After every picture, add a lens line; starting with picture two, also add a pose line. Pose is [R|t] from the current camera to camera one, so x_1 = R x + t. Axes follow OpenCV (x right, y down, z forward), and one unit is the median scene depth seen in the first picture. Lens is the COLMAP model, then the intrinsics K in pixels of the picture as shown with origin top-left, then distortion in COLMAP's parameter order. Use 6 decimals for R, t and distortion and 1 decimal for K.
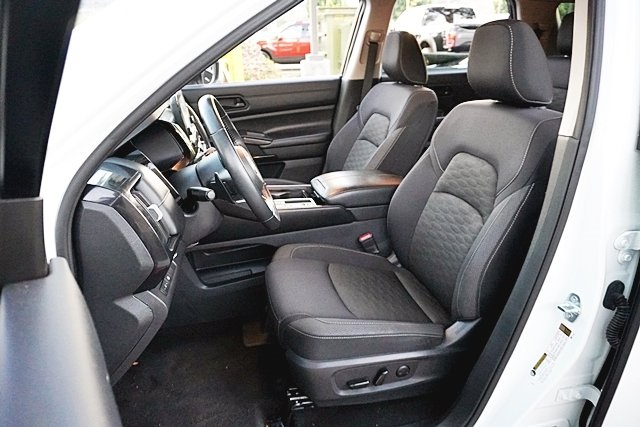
lens RADIAL K [[430.2, 0, 320.0], [0, 430.2, 213.5], [0, 0, 1]] dist [-0.052357, 0.039254]
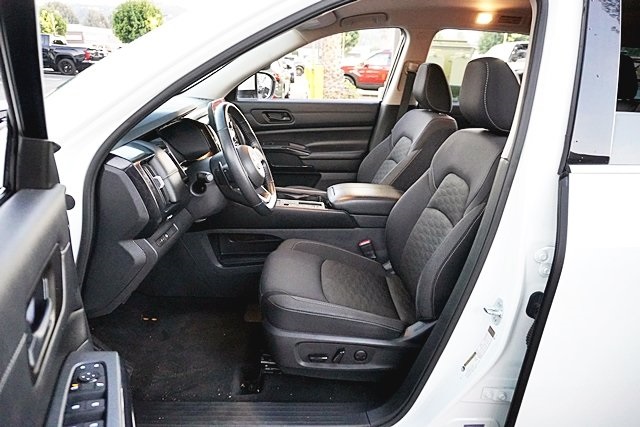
lens RADIAL K [[430.2, 0, 320.0], [0, 430.2, 213.5], [0, 0, 1]] dist [-0.052357, 0.039254]
pose [[0.977941, 0.119068, -0.171622, 0.187710], [-0.128324, 0.990762, -0.043850, 0.047758], [0.164816, 0.064906, 0.984186, -0.122463]]
